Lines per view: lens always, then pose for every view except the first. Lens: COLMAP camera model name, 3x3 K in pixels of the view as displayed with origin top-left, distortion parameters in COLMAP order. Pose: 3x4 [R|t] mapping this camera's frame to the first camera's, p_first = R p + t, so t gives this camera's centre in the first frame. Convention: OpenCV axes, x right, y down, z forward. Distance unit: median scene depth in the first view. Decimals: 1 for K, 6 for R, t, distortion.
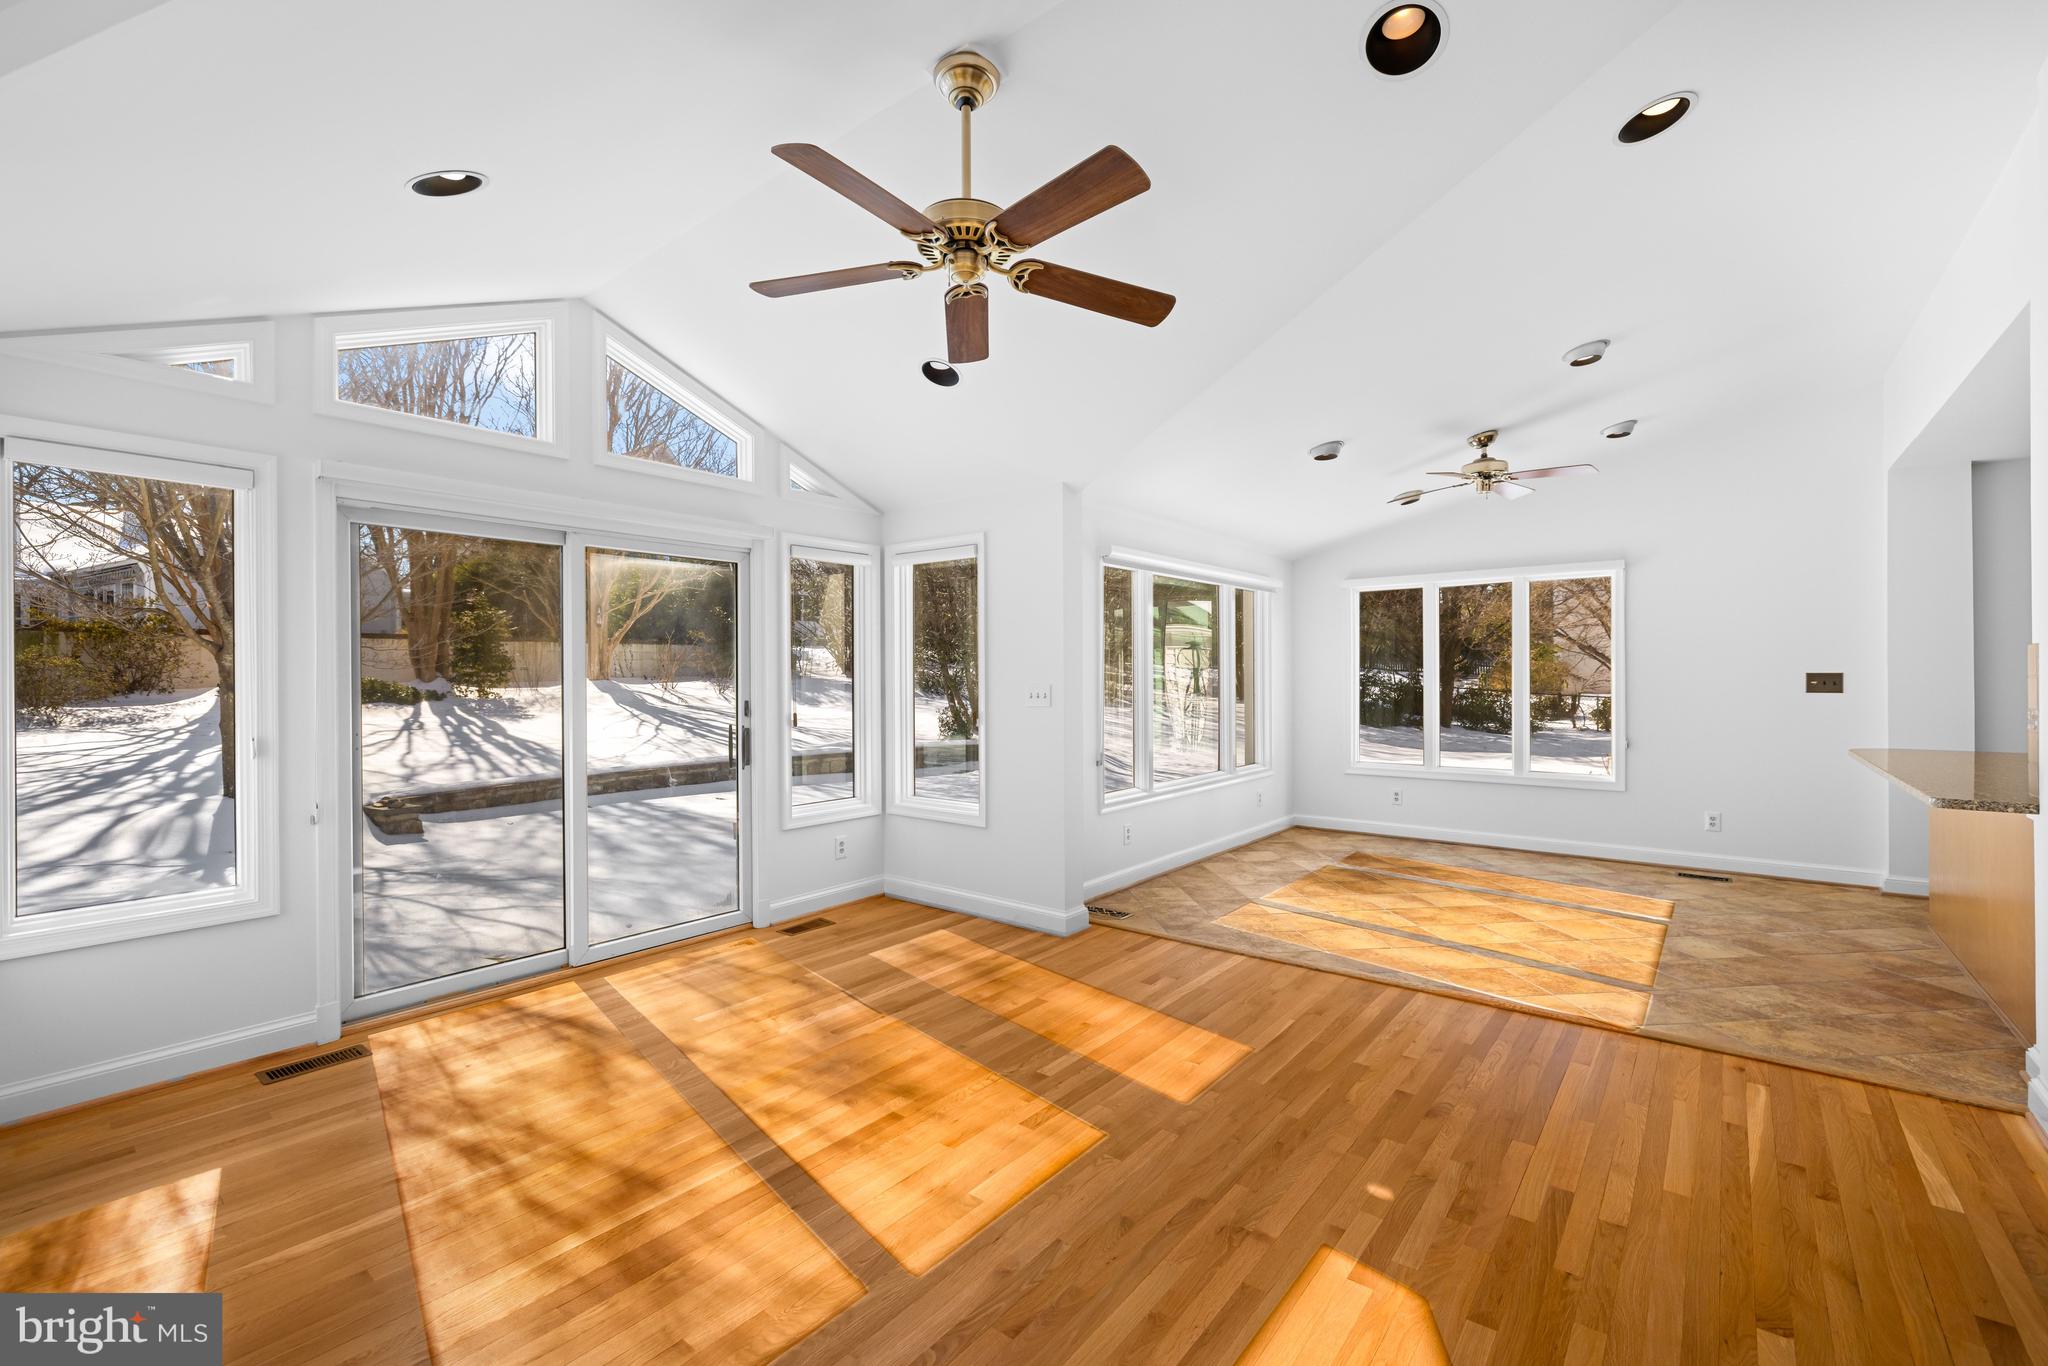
lens RADIAL K [[860.6, 0, 1016.2], [0, 860.6, 681.6], [0, 0, 1]] dist [-0.001978, -0.000020]
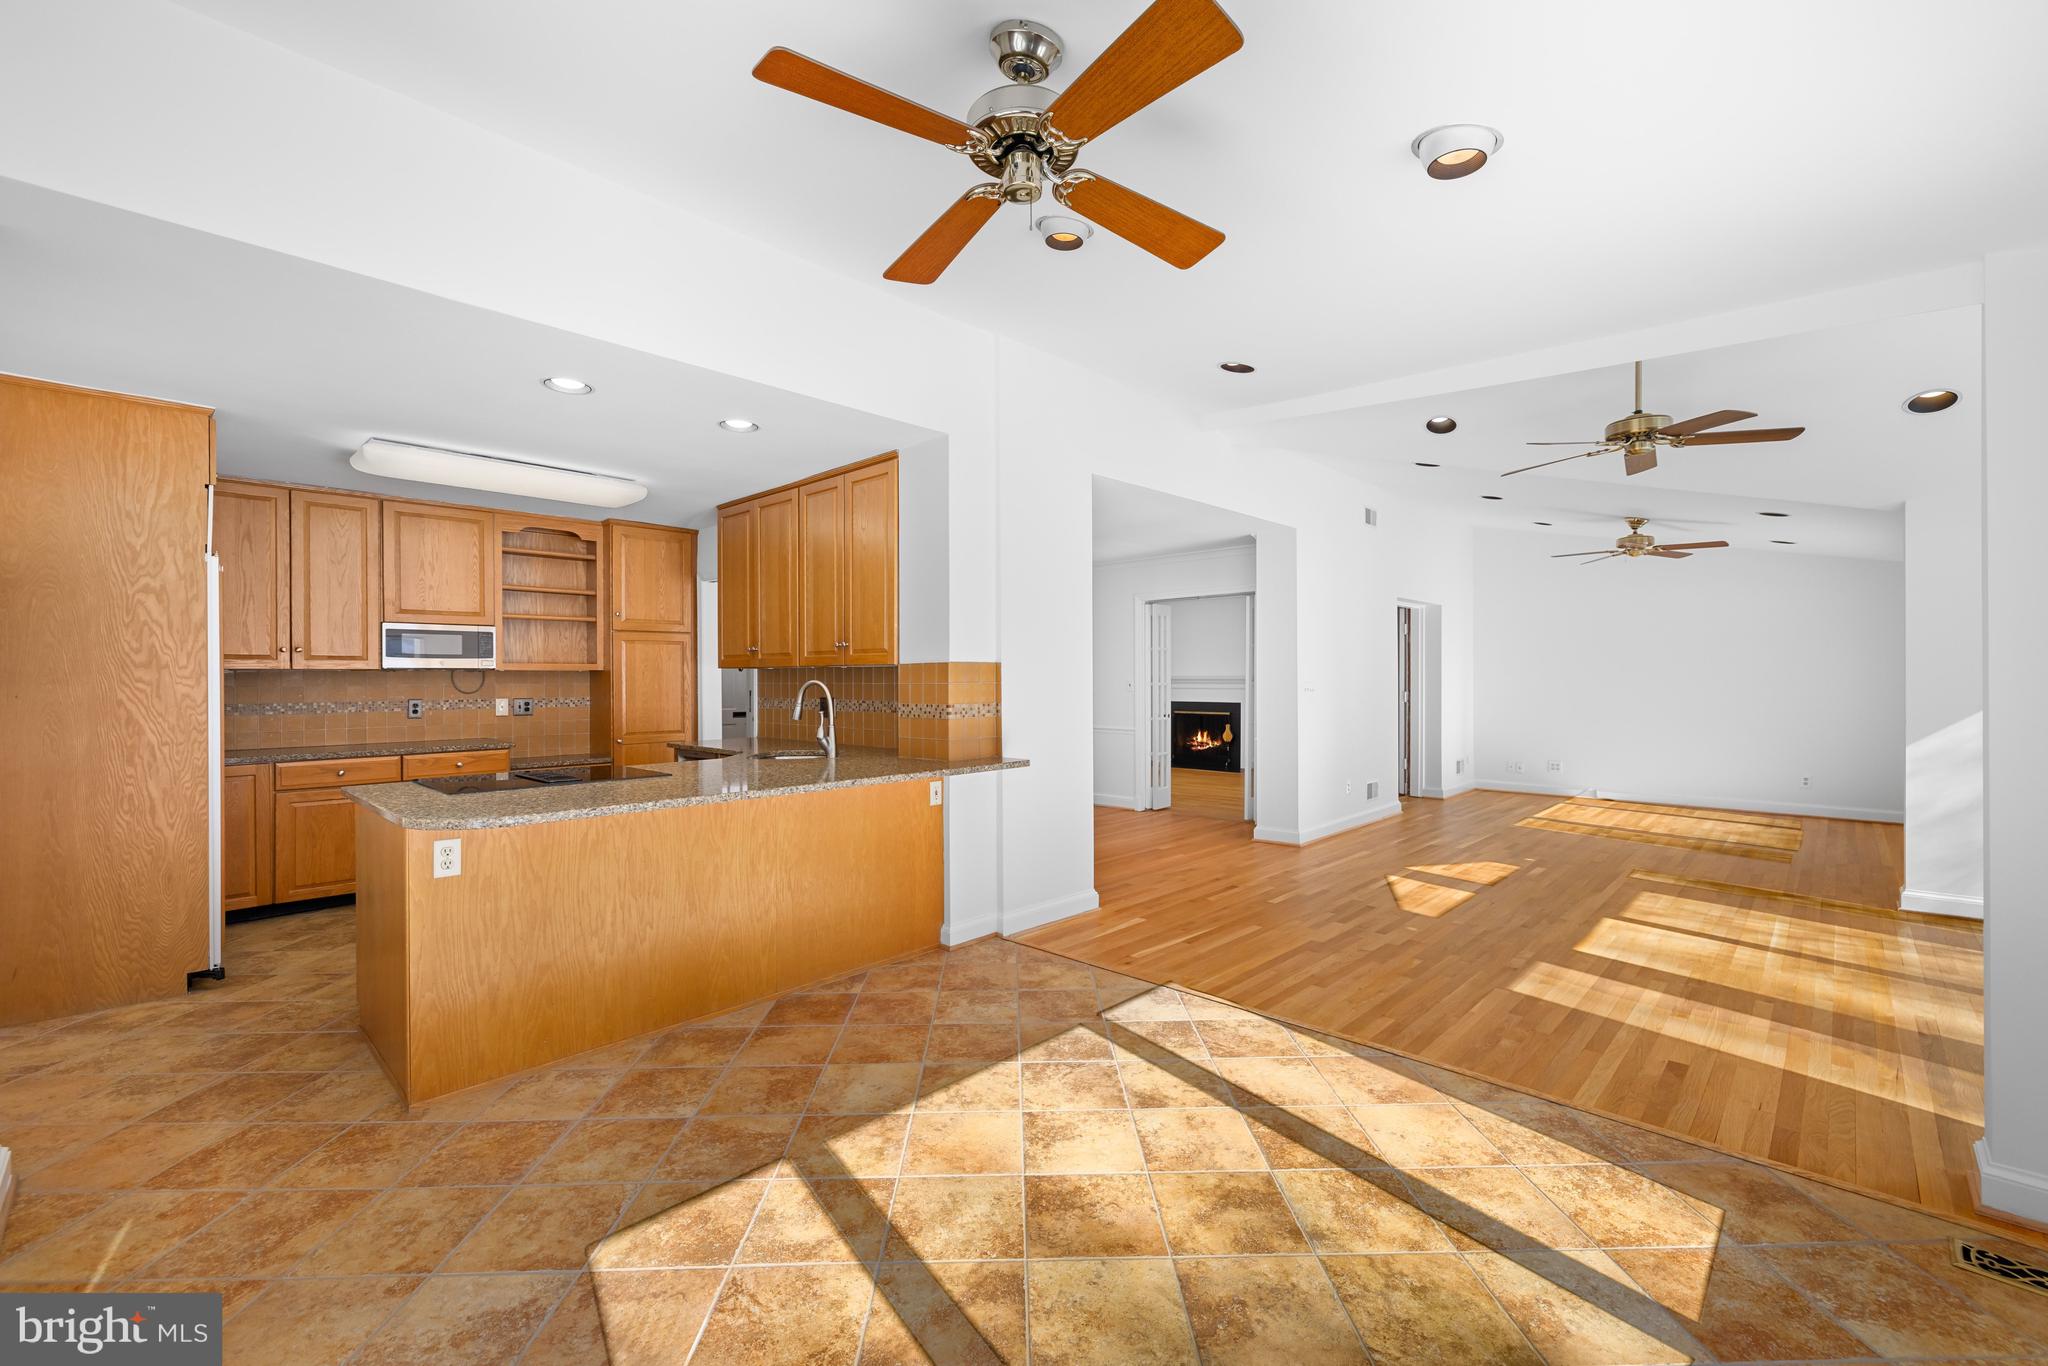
lens RADIAL K [[854.2, 0, 1029.2], [0, 854.2, 679.1], [0, 0, 1]] dist [0.002233, 0.000228]
pose [[-0.997247, 0.010229, 0.073446, 0.575462], [0.011020, 0.999885, 0.010375, -0.013984], [-0.073332, 0.011156, -0.997245, 1.525097]]
